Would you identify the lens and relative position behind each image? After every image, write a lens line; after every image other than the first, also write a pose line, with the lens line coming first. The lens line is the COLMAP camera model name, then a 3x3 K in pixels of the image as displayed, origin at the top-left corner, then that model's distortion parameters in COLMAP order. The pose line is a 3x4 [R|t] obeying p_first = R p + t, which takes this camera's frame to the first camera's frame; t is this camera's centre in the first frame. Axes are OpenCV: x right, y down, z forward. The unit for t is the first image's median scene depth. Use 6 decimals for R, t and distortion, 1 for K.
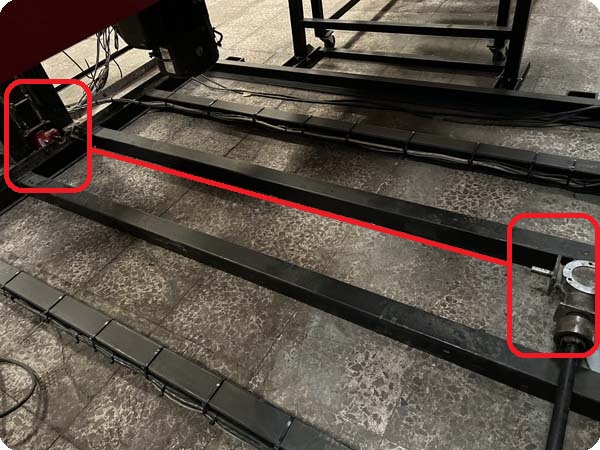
lens RADIAL K [[454.4, 0, 300.0], [0, 454.4, 225.0], [0, 0, 1]] dist [0.077516, -0.087398]
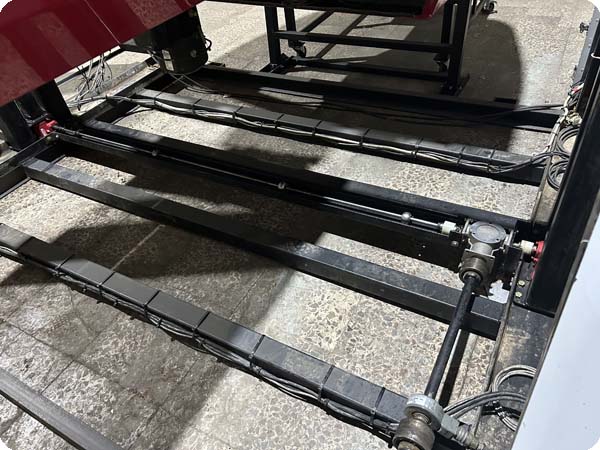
lens RADIAL K [[454.4, 0, 300.0], [0, 454.4, 225.0], [0, 0, 1]] dist [0.077516, -0.087398]
pose [[0.998634, 0.010191, 0.051251, 0.012607], [-0.009129, 0.999739, -0.020920, 0.087716], [-0.051451, 0.020423, 0.998467, -0.203316]]
